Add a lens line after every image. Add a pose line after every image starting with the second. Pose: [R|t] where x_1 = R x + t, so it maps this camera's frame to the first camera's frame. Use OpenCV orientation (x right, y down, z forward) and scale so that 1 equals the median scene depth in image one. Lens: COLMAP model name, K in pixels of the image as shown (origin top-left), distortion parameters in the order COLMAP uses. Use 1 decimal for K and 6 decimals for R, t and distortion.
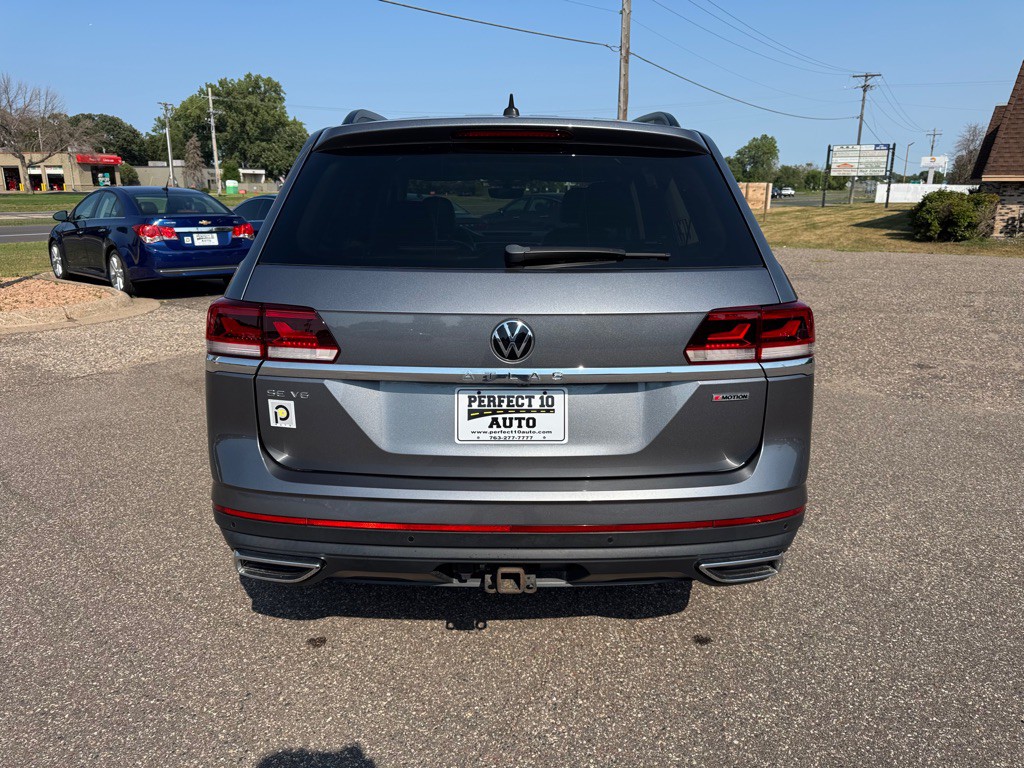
lens RADIAL K [[723.4, 0, 515.1], [0, 723.4, 379.7], [0, 0, 1]] dist [0.024921, -0.031599]
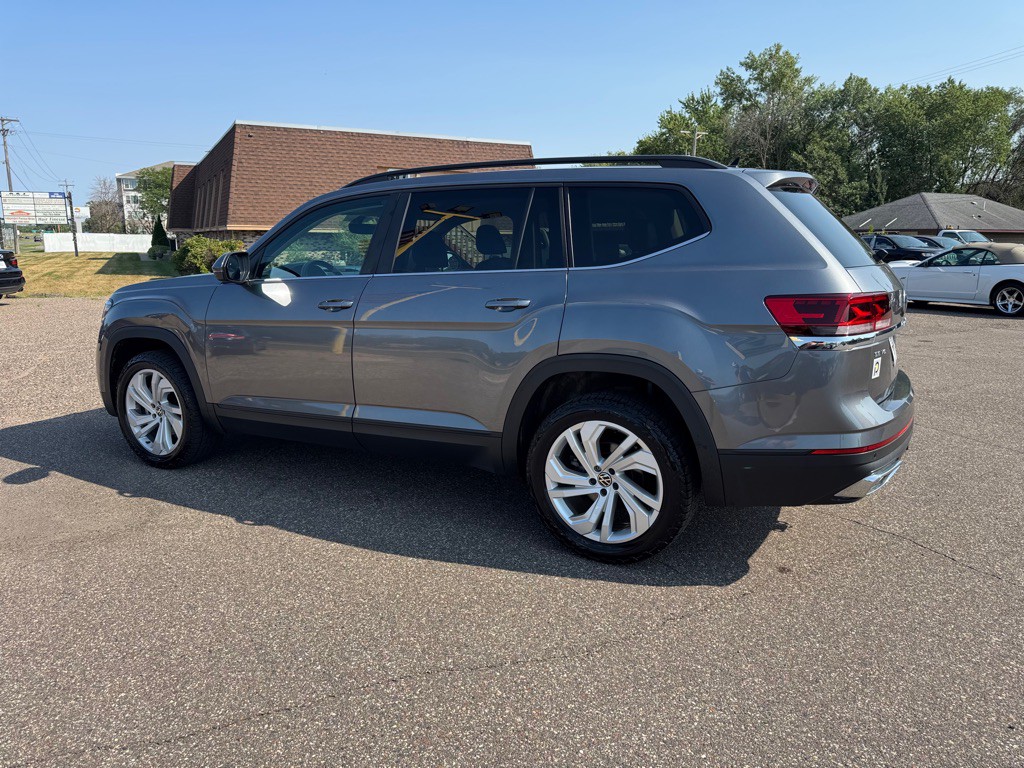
lens RADIAL K [[711.2, 0, 512.0], [0, 711.2, 384.0], [0, 0, 1]] dist [0.067154, -0.110012]
pose [[0.508547, -0.171067, 0.843870, -1.962983], [0.218303, 0.973659, 0.065820, -0.189928], [-0.832901, 0.150747, 0.532495, 0.901422]]
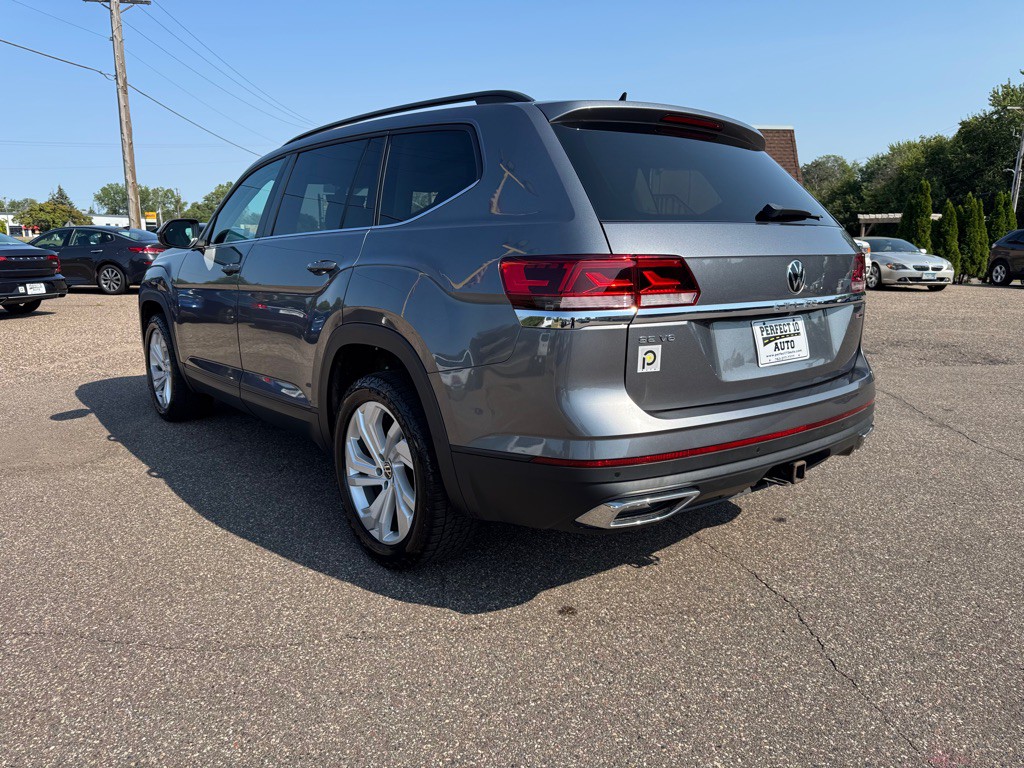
lens RADIAL K [[717.4, 0, 512.0], [0, 717.4, 384.0], [0, 0, 1]] dist [0.002258, -0.007292]
pose [[0.790985, -0.121975, 0.599553, -1.121813], [0.151801, 0.988411, 0.000816, 0.052693], [-0.592704, 0.090367, 0.800335, 0.294505]]
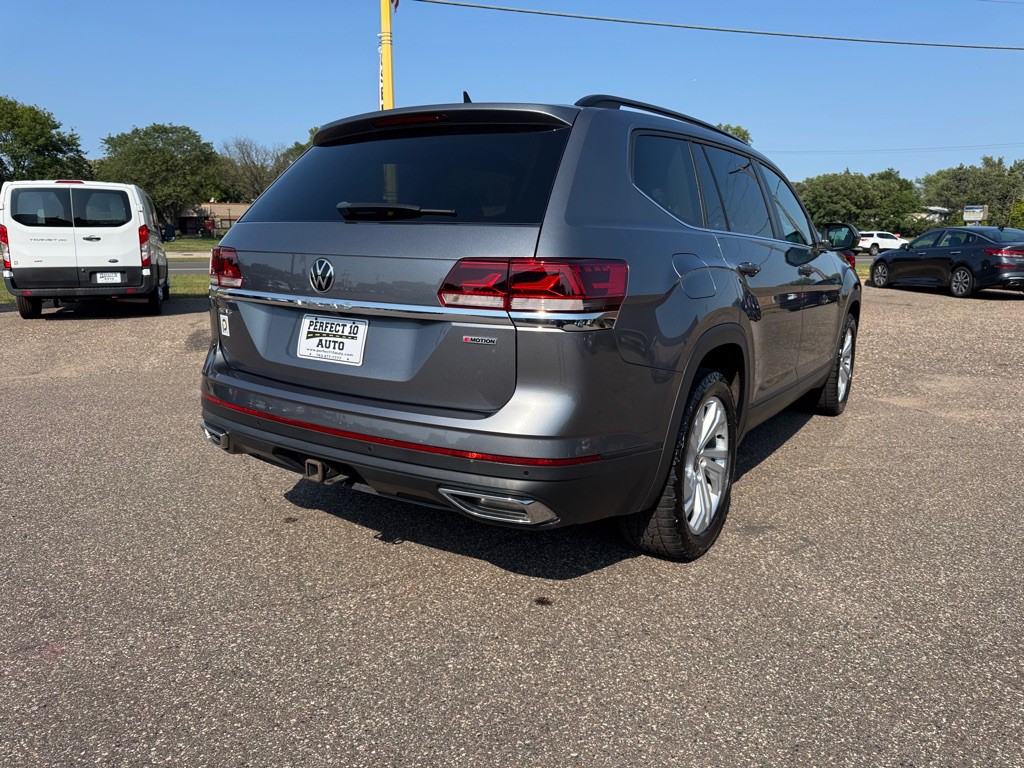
lens RADIAL K [[723.4, 0, 515.1], [0, 723.4, 379.7], [0, 0, 1]] dist [0.024921, -0.031599]
pose [[0.828601, 0.114535, -0.547999, 0.948935], [-0.145767, 0.989225, -0.013653, 0.089881], [0.540530, 0.091193, 0.836368, 0.133716]]
